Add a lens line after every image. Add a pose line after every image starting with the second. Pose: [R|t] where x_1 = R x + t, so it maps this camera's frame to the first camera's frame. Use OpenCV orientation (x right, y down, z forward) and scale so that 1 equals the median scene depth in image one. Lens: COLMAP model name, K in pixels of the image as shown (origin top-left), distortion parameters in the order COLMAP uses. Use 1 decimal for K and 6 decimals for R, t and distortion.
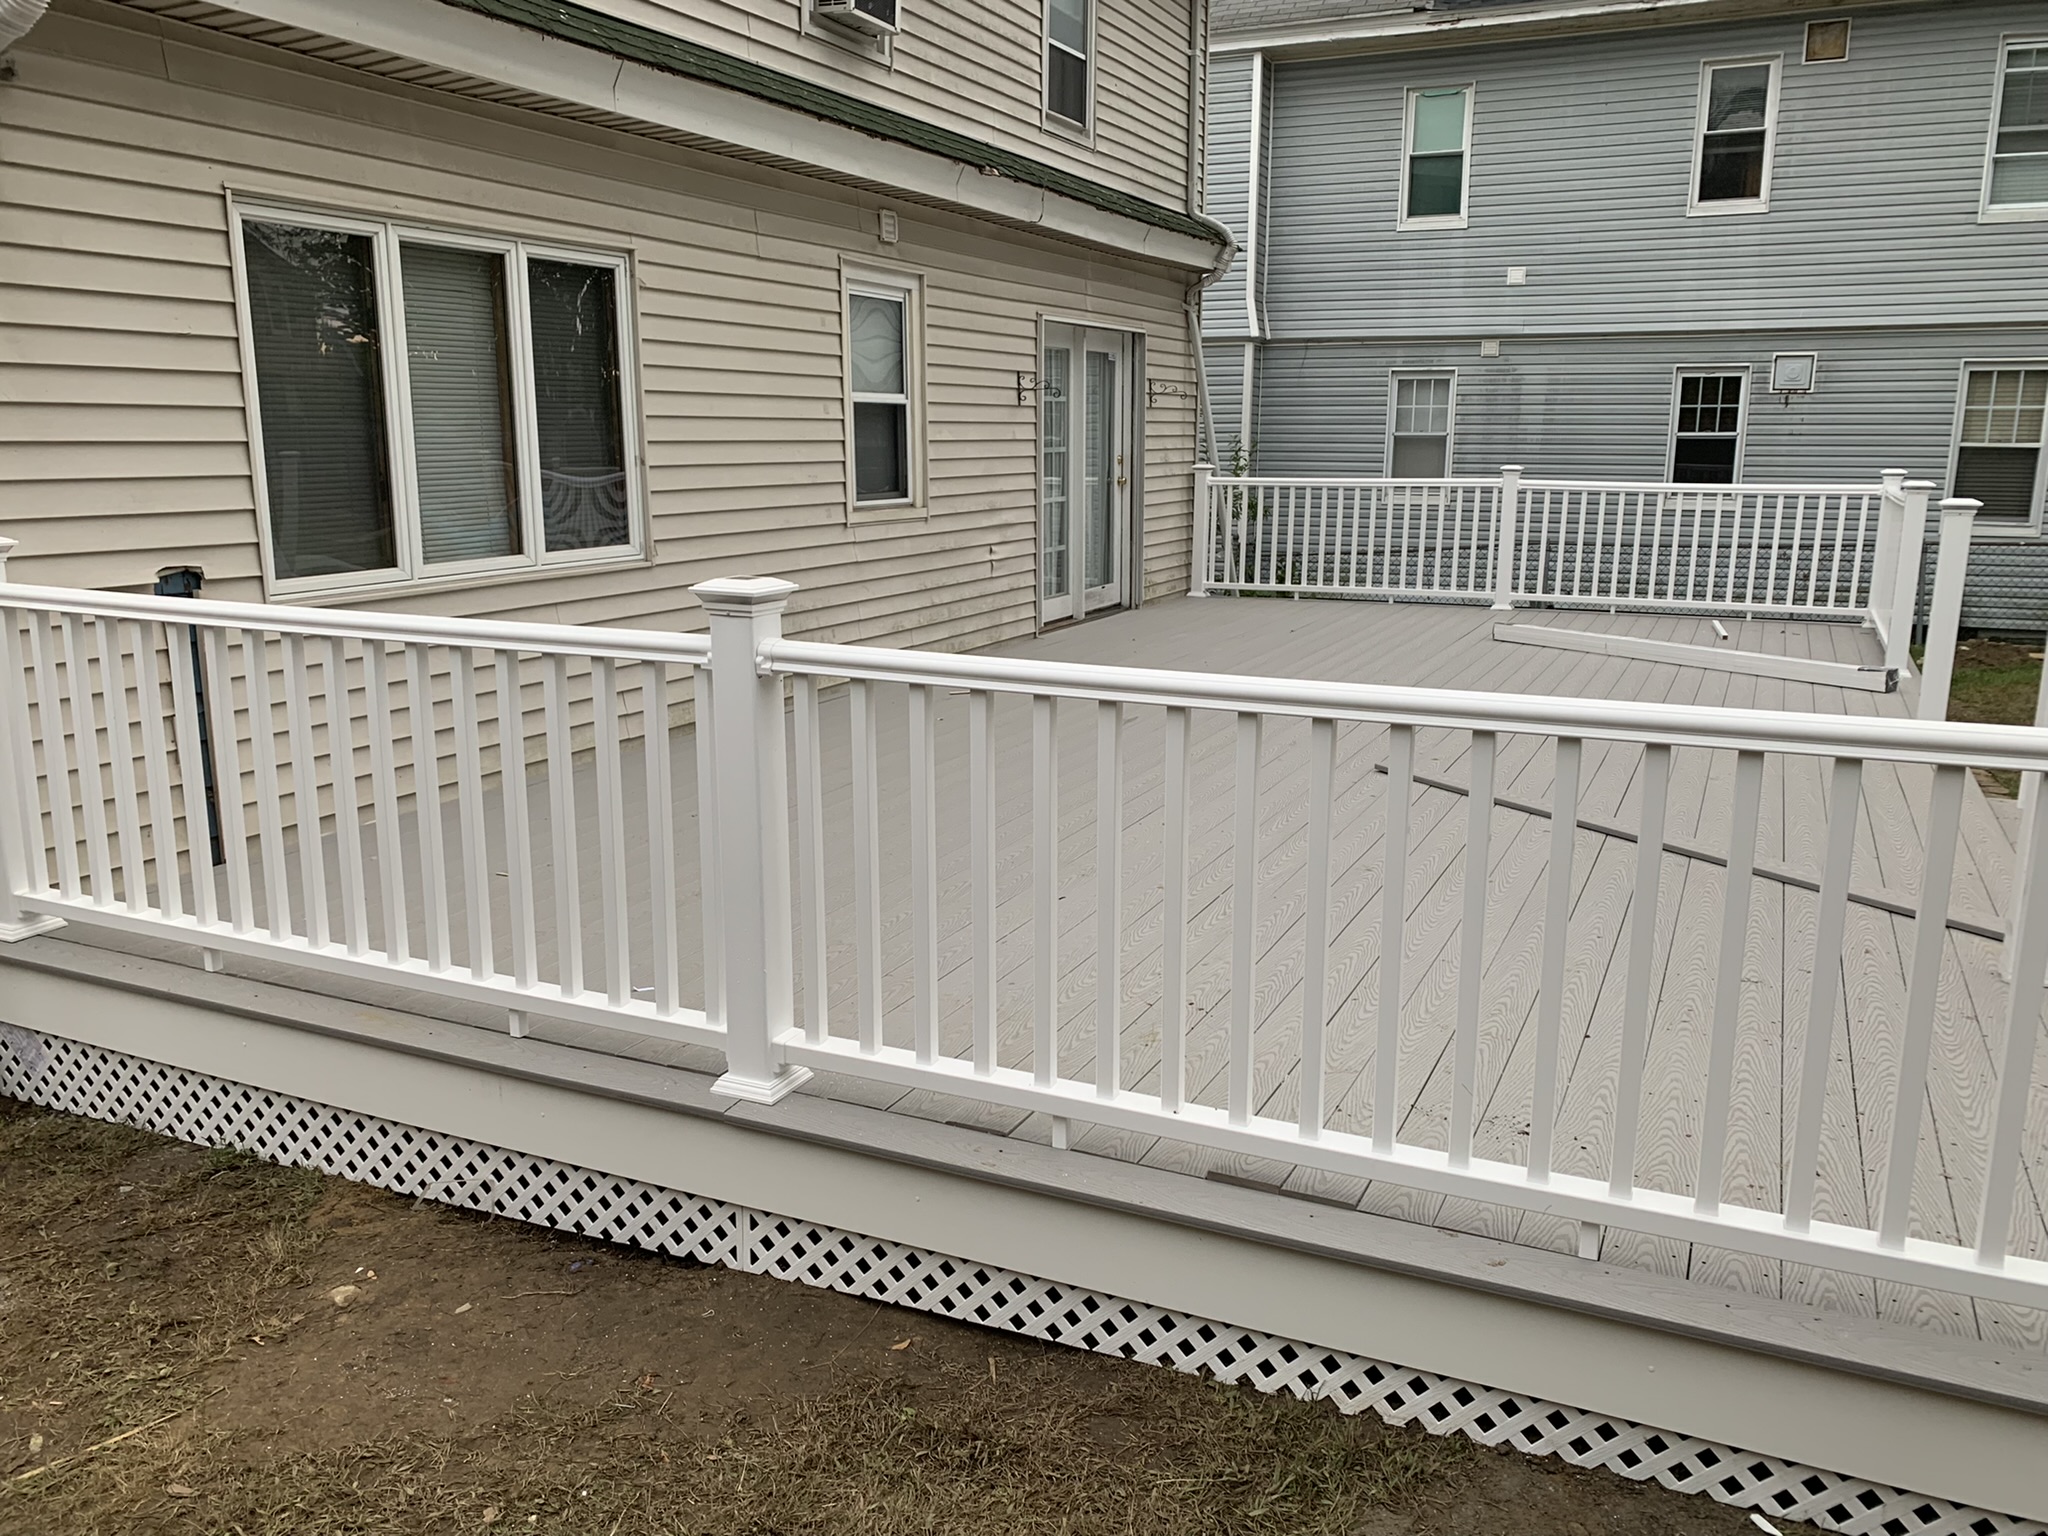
lens RADIAL K [[1561.0, 0, 1022.9], [0, 1561.0, 777.1], [0, 0, 1]] dist [0.004985, -0.003136]
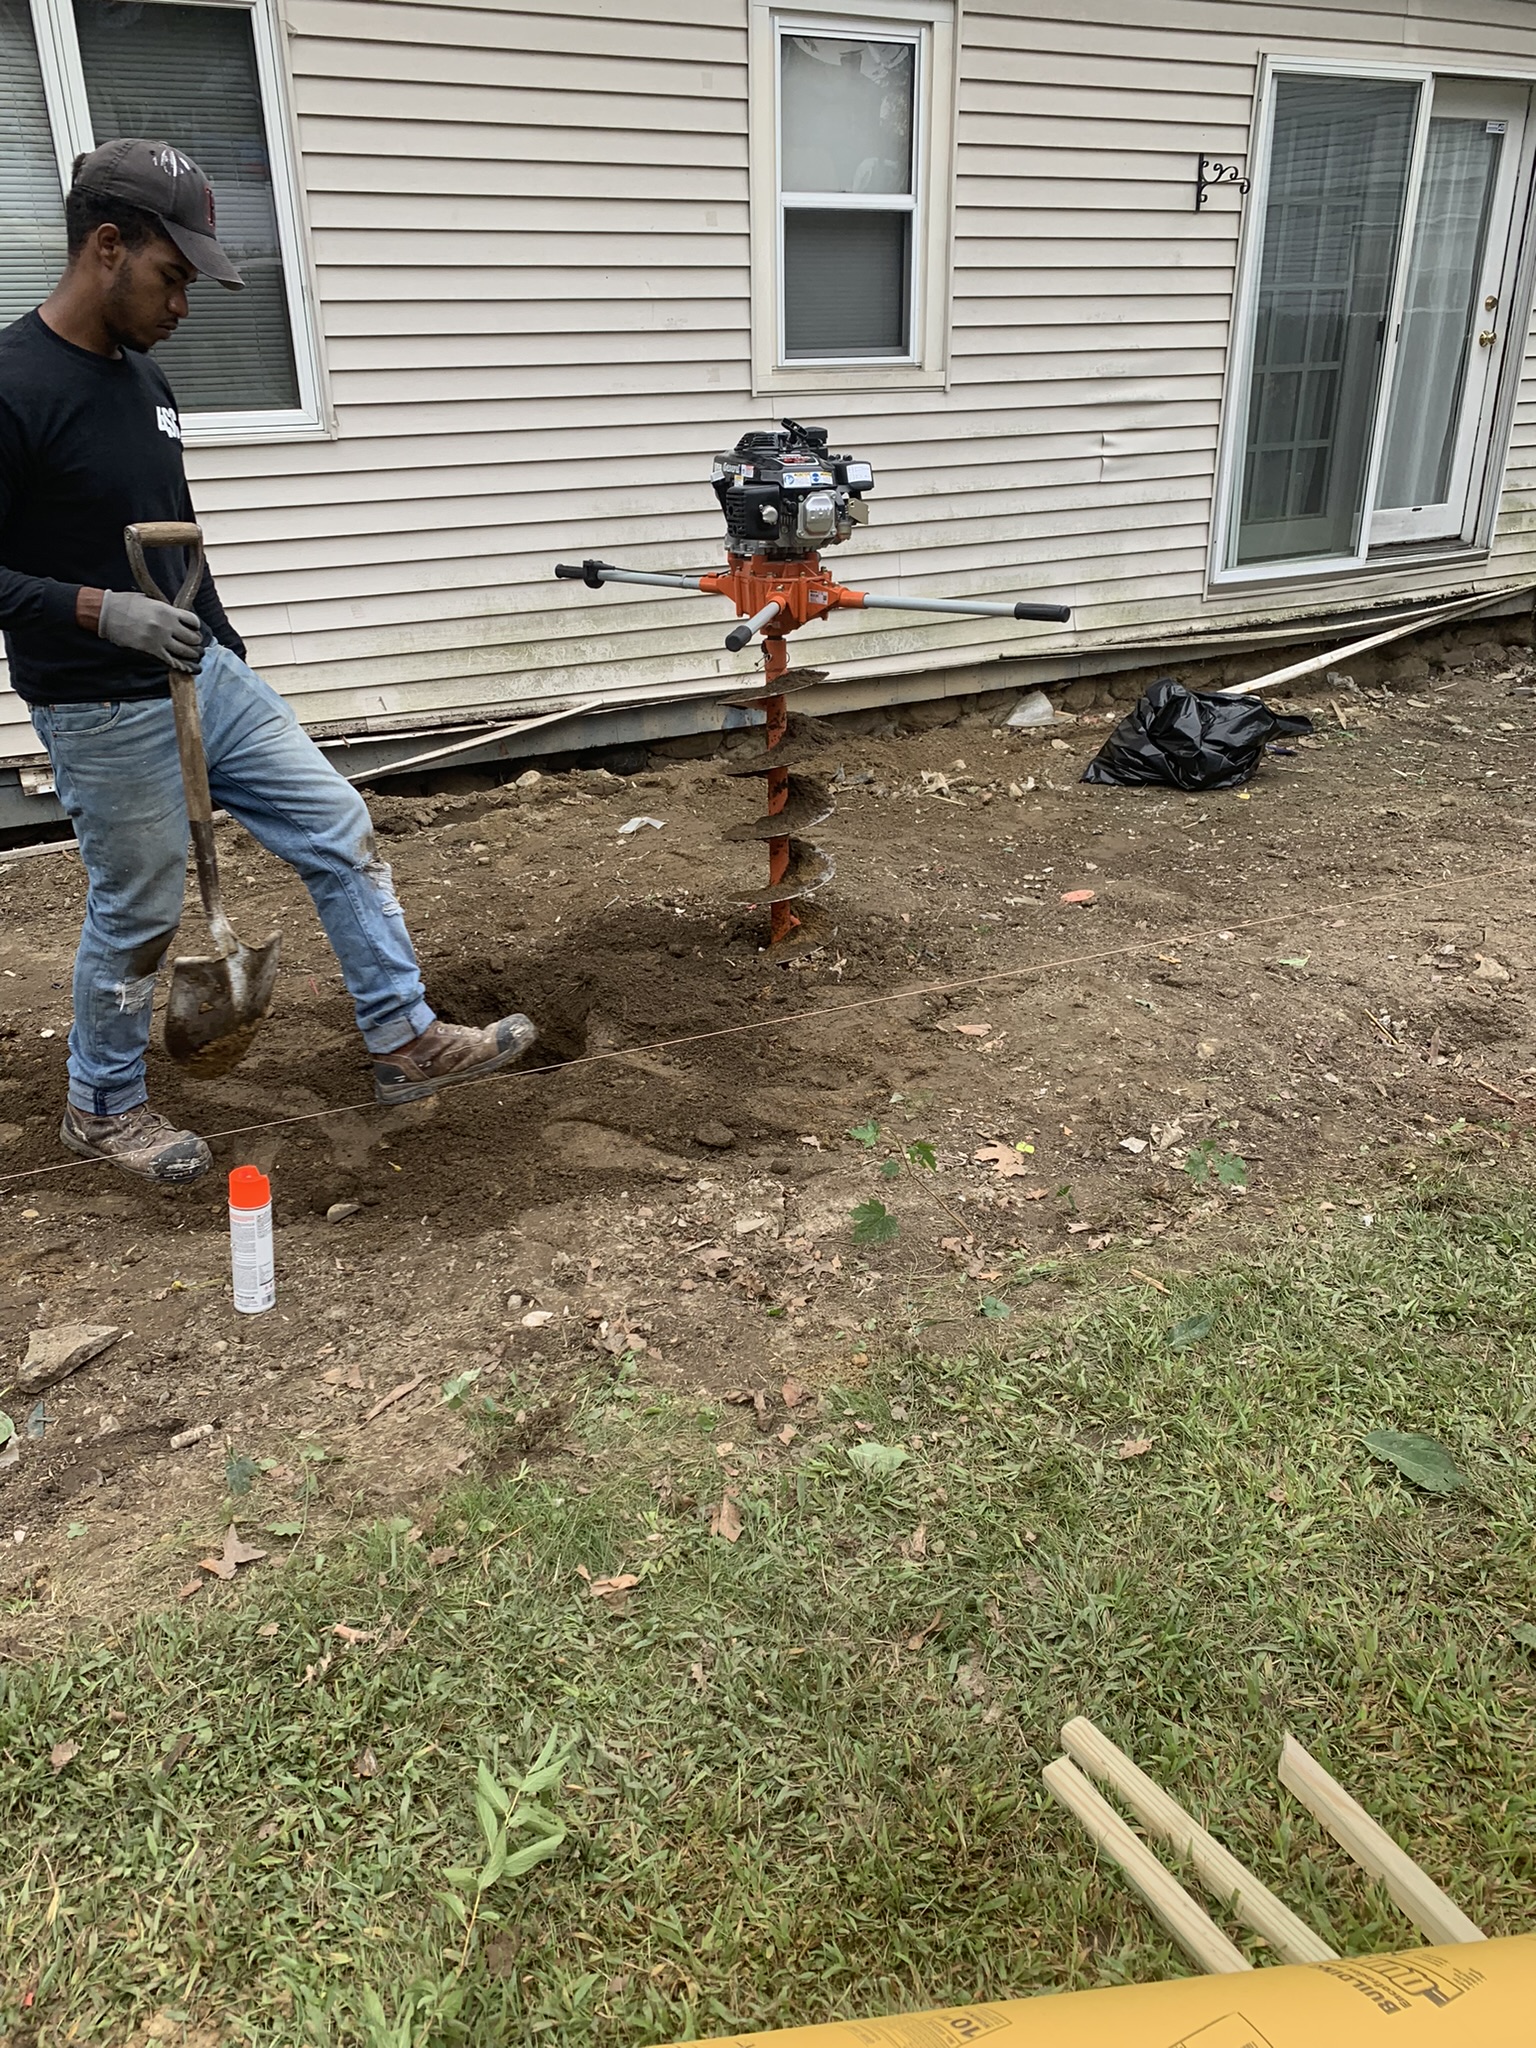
lens RADIAL K [[1561.0, 0, 768.0], [0, 1561.0, 1024.0], [0, 0, 1]] dist [0.004985, -0.003136]
pose [[0.795673, 0.245545, -0.553725, 0.410739], [-0.120093, 0.959953, 0.253118, -0.073632], [0.593702, -0.134901, 0.793297, 0.441665]]
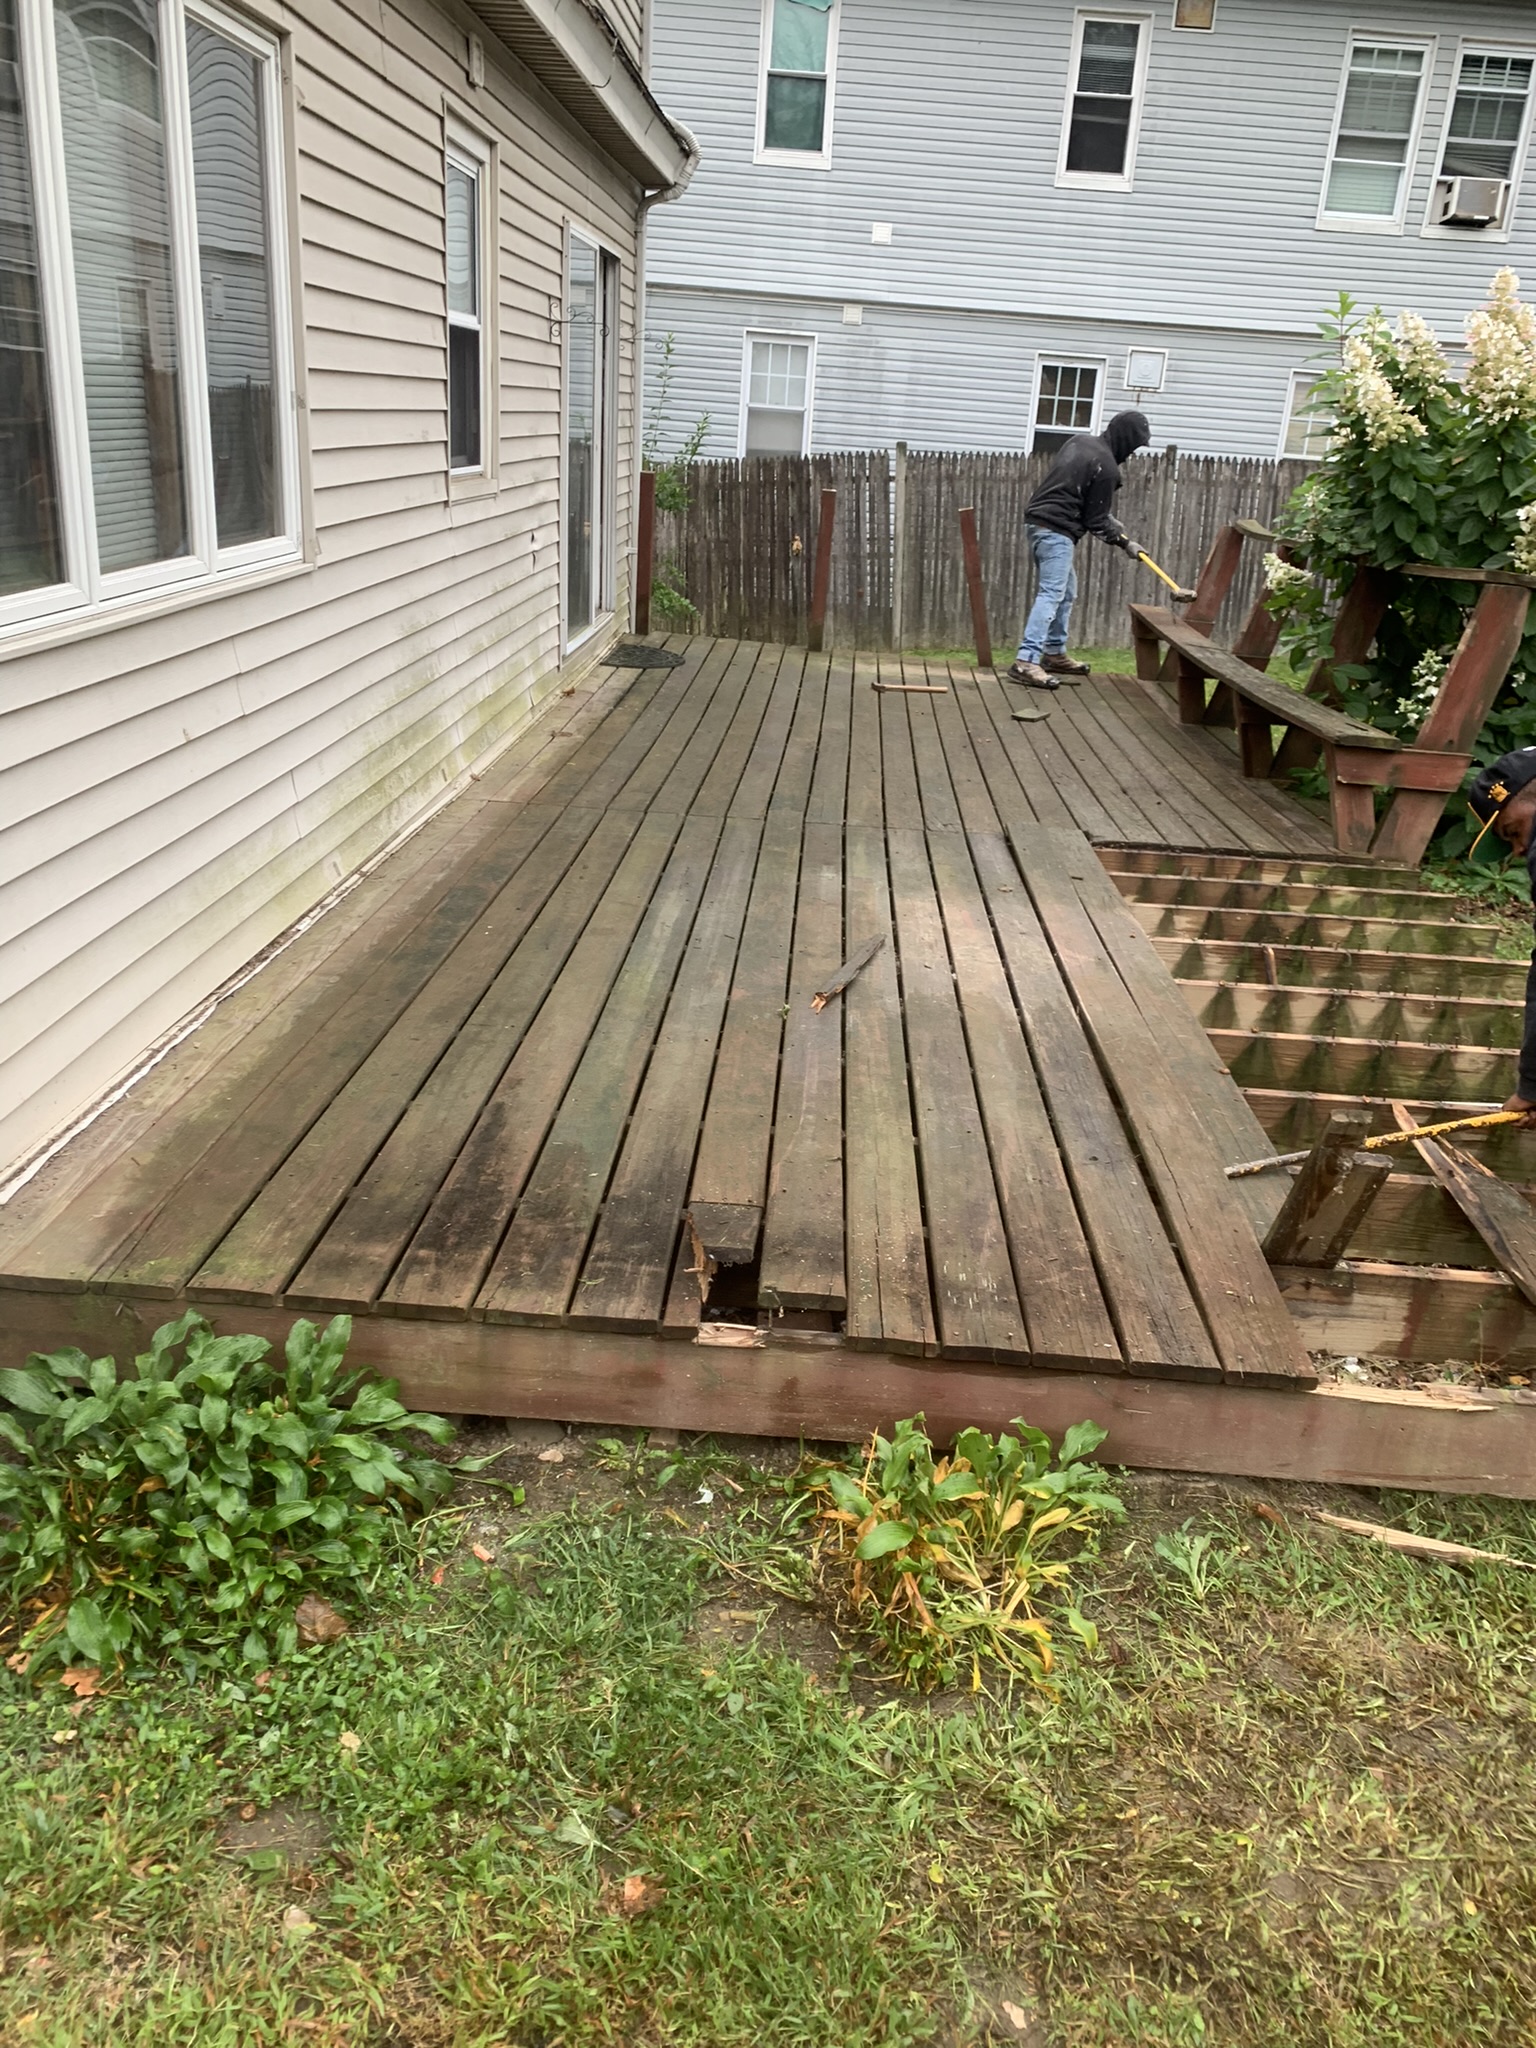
lens RADIAL K [[1558.1, 0, 768.0], [0, 1558.1, 1024.0], [0, 0, 1]] dist [-0.000564, 0.010555]
pose [[0.918423, -0.083682, 0.386648, -0.314333], [0.016520, 0.984631, 0.173864, -0.054771], [-0.395255, -0.153293, 0.905690, 0.289963]]
